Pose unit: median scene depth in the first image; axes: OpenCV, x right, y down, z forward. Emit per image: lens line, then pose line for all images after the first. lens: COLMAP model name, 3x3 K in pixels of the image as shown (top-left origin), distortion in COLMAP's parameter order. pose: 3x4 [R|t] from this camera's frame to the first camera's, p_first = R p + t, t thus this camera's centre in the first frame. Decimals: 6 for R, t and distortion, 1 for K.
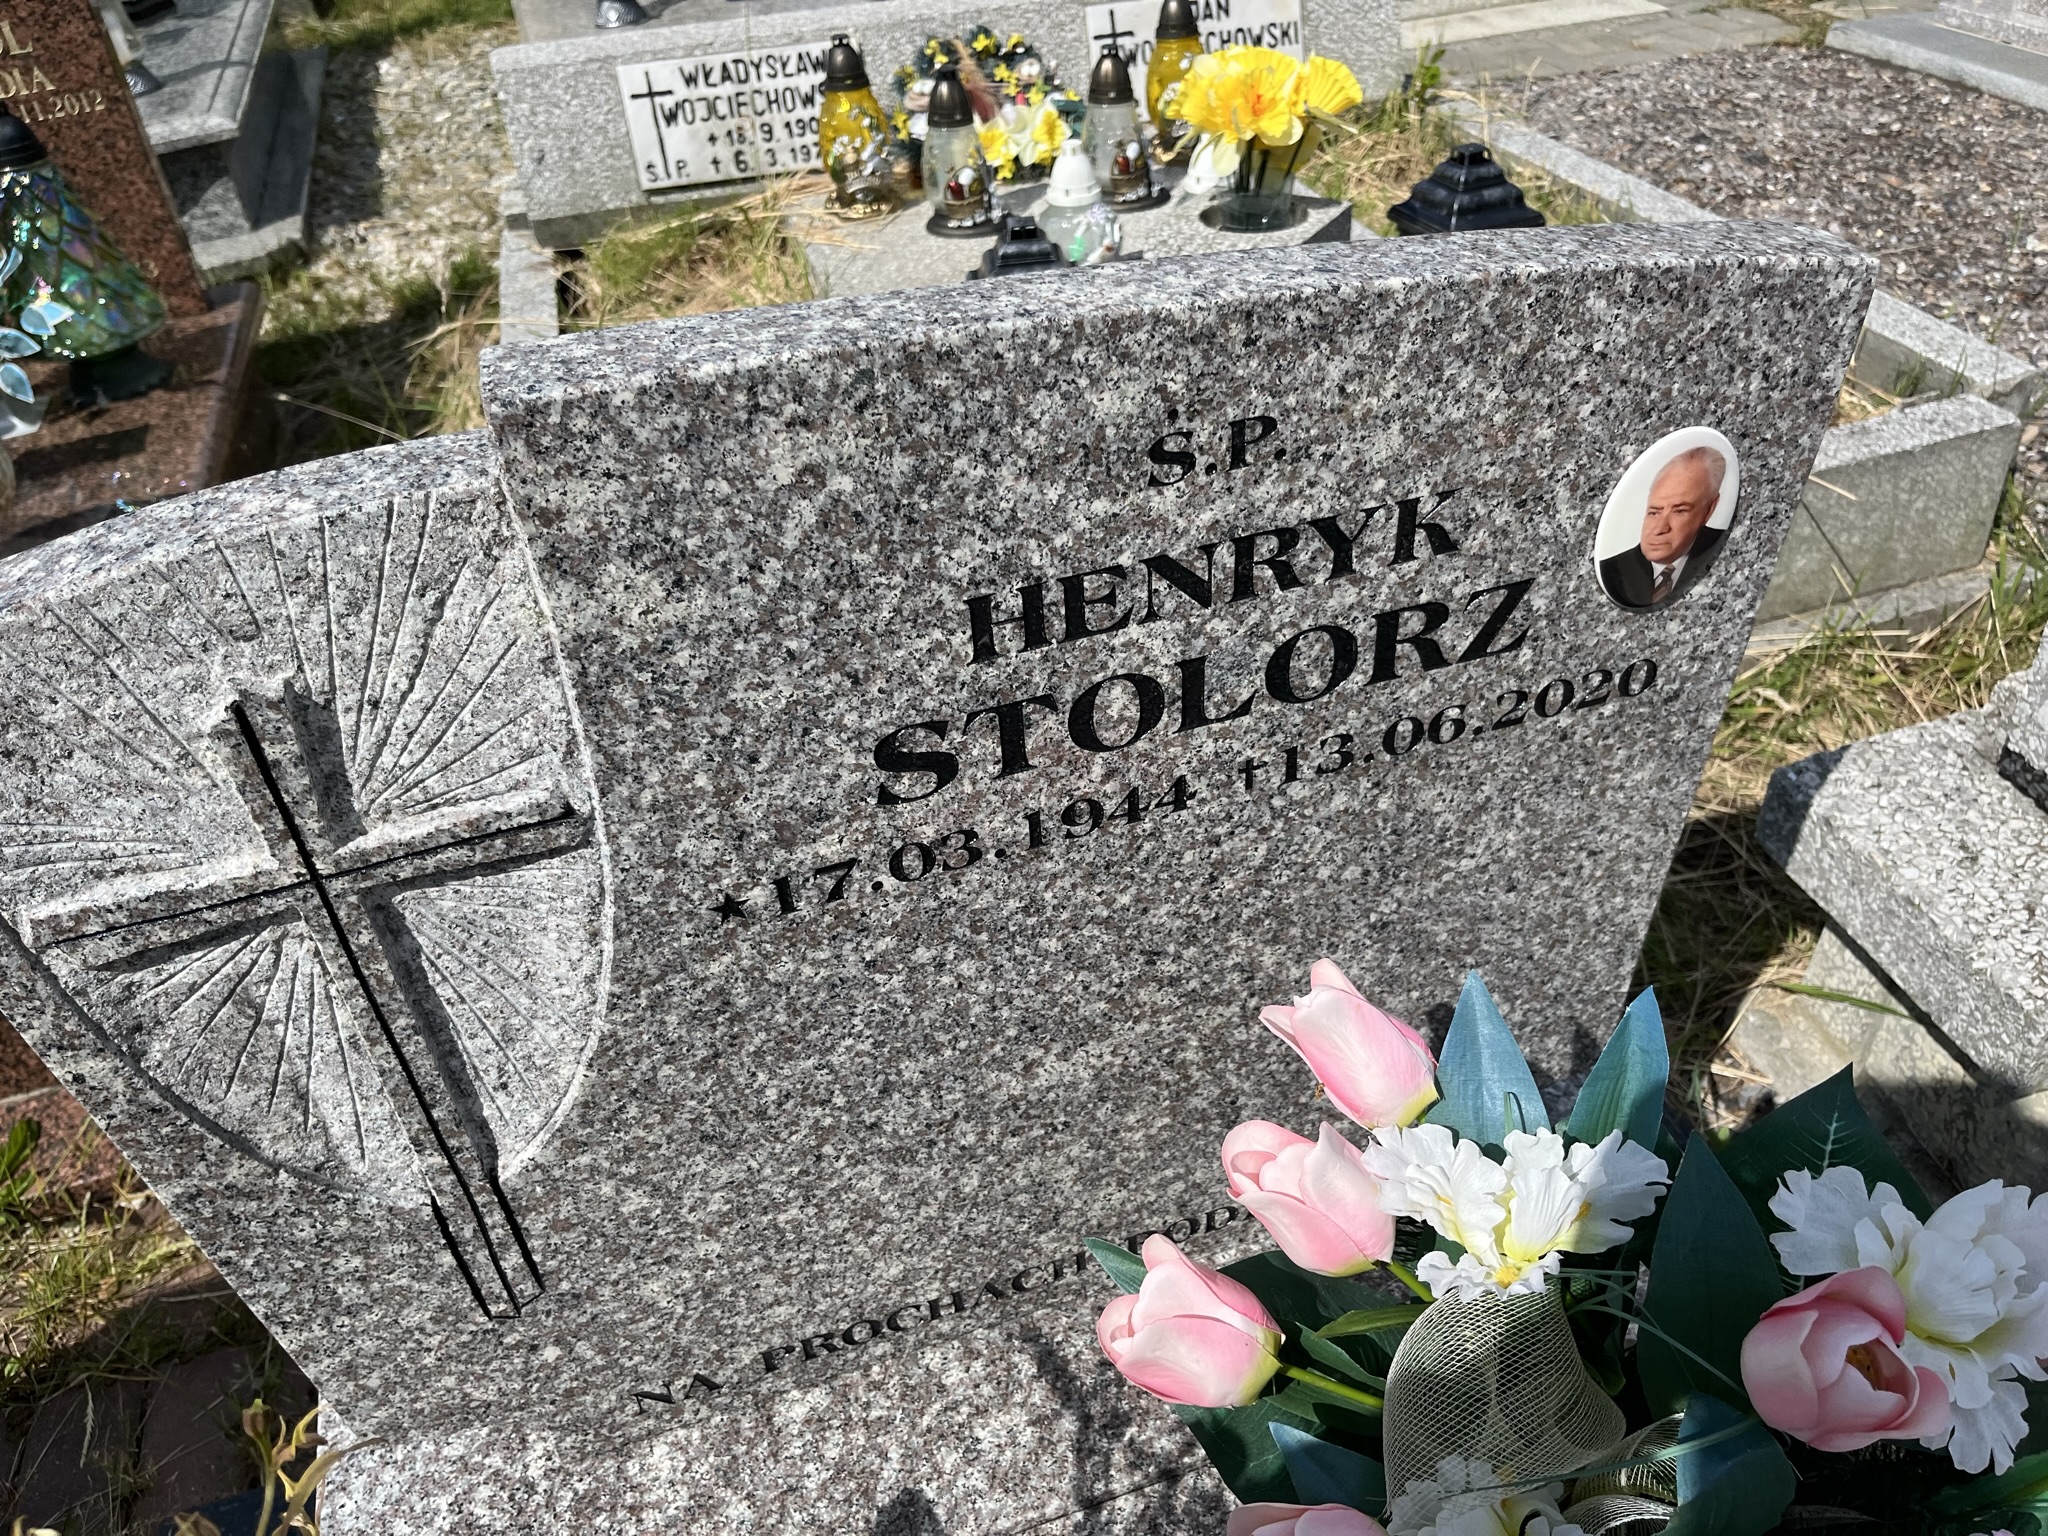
lens RADIAL K [[1559.0, 0, 1033.1], [0, 1559.0, 773.7], [0, 0, 1]] dist [0.052856, -0.069716]
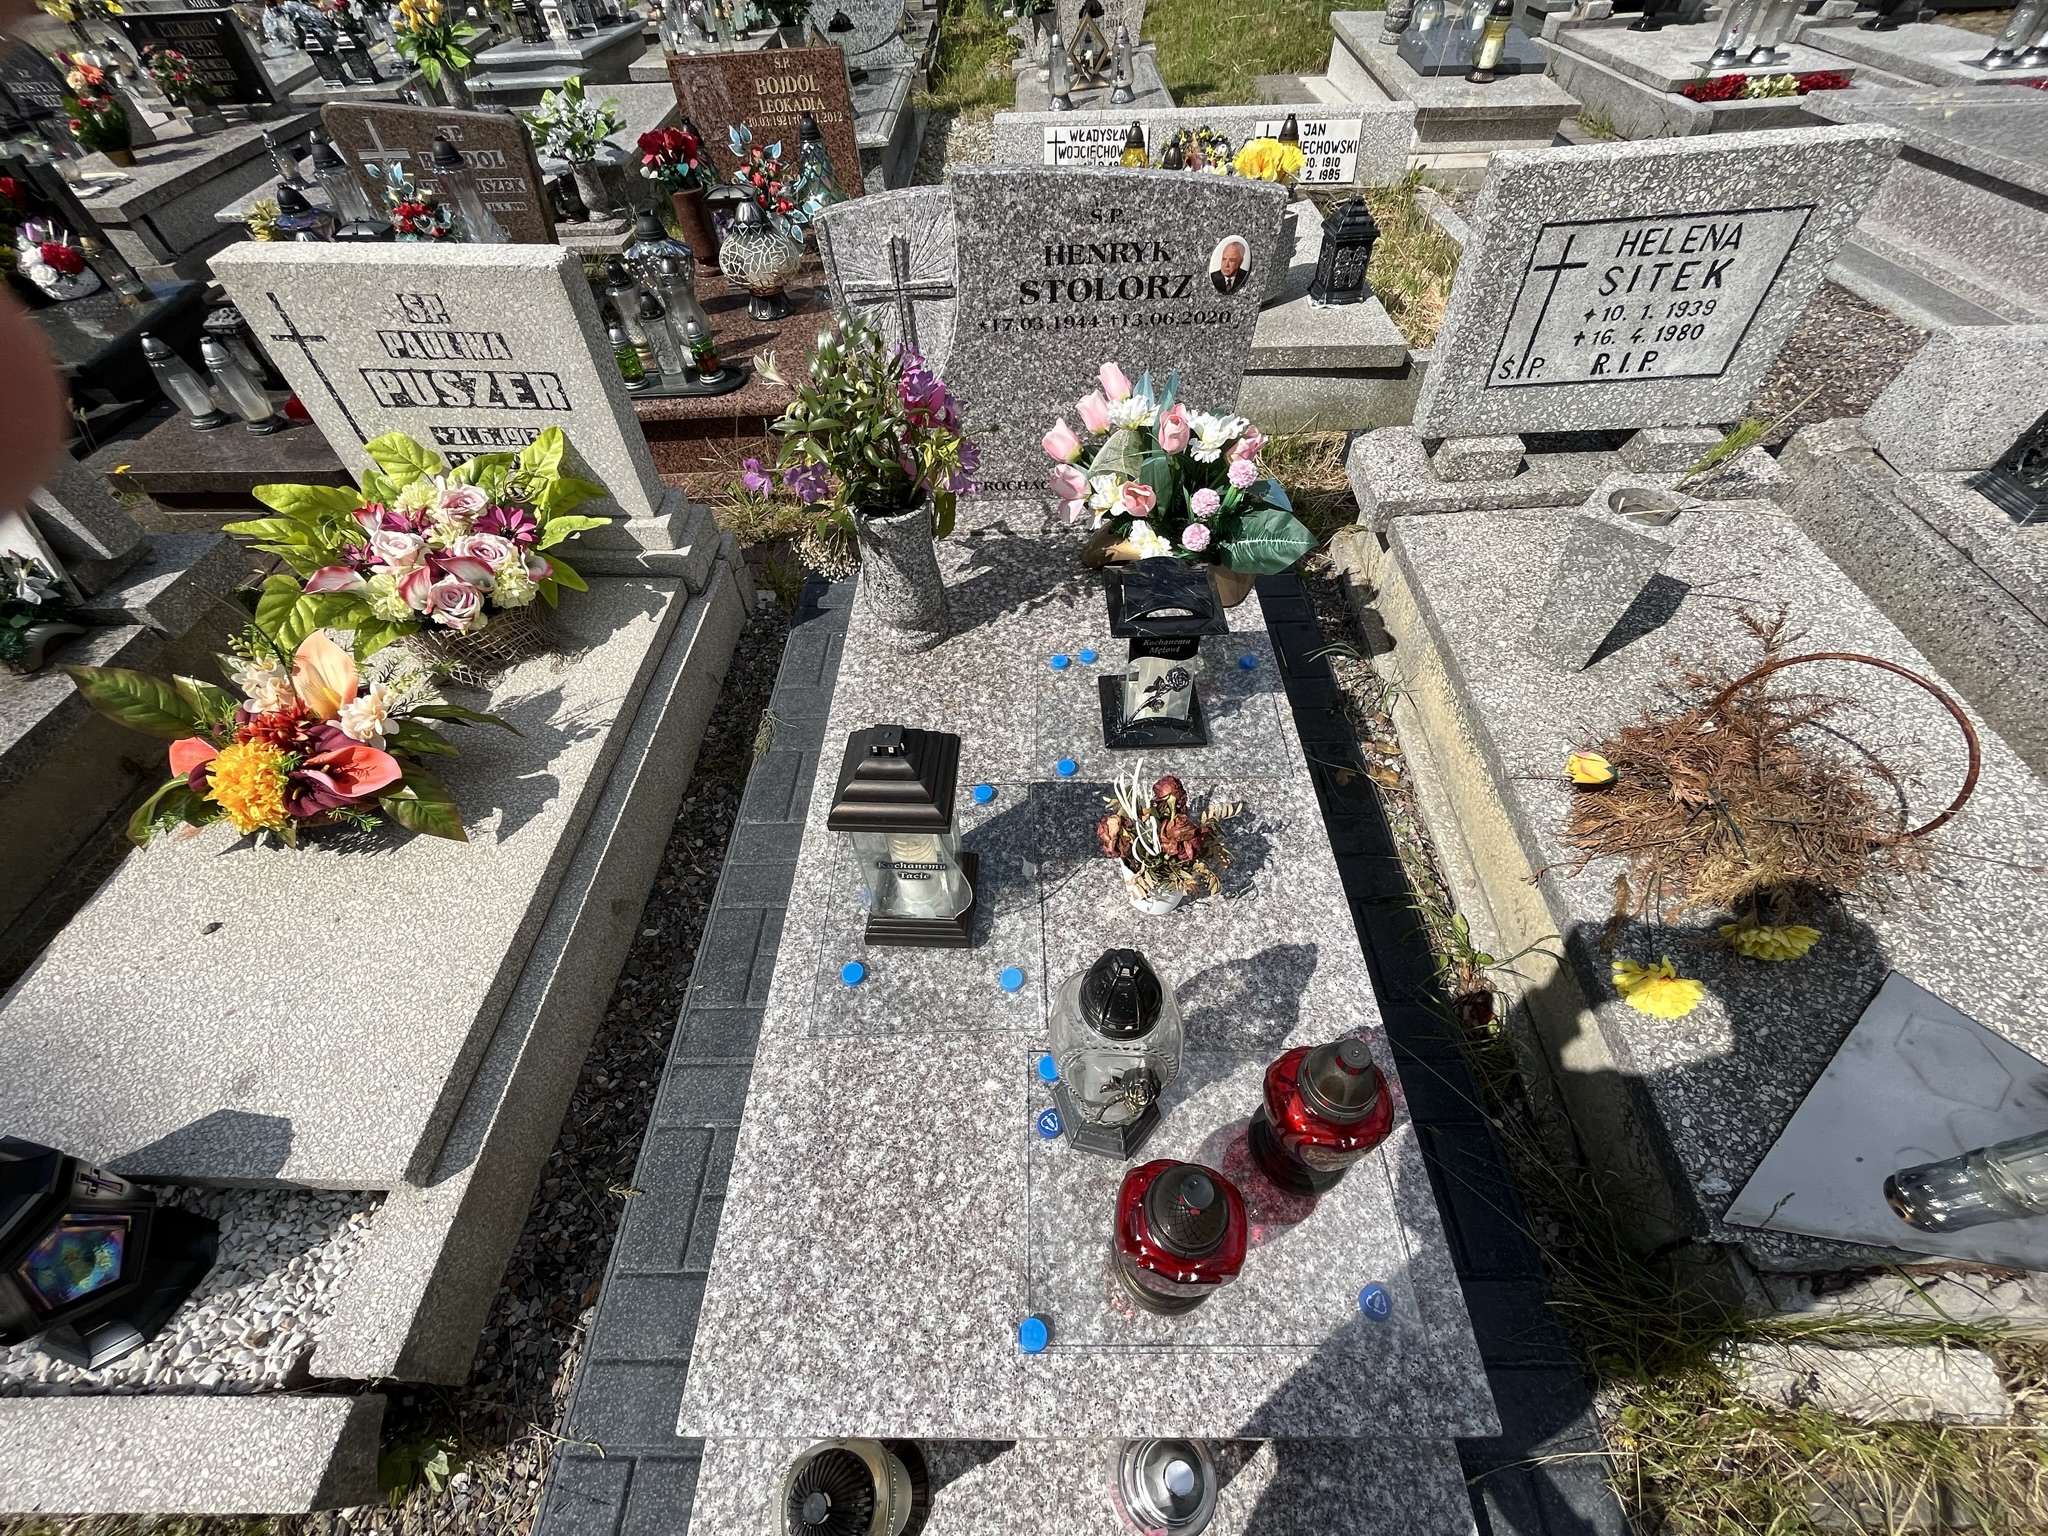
lens RADIAL K [[839.5, 0, 1020.3], [0, 839.5, 771.3], [0, 0, 1]] dist [-0.001830, 0.000231]
pose [[0.950910, 0.251749, -0.179978, 0.634274], [-0.209092, 0.951406, 0.226068, 0.714840], [0.228144, -0.177339, 0.957341, -1.421150]]
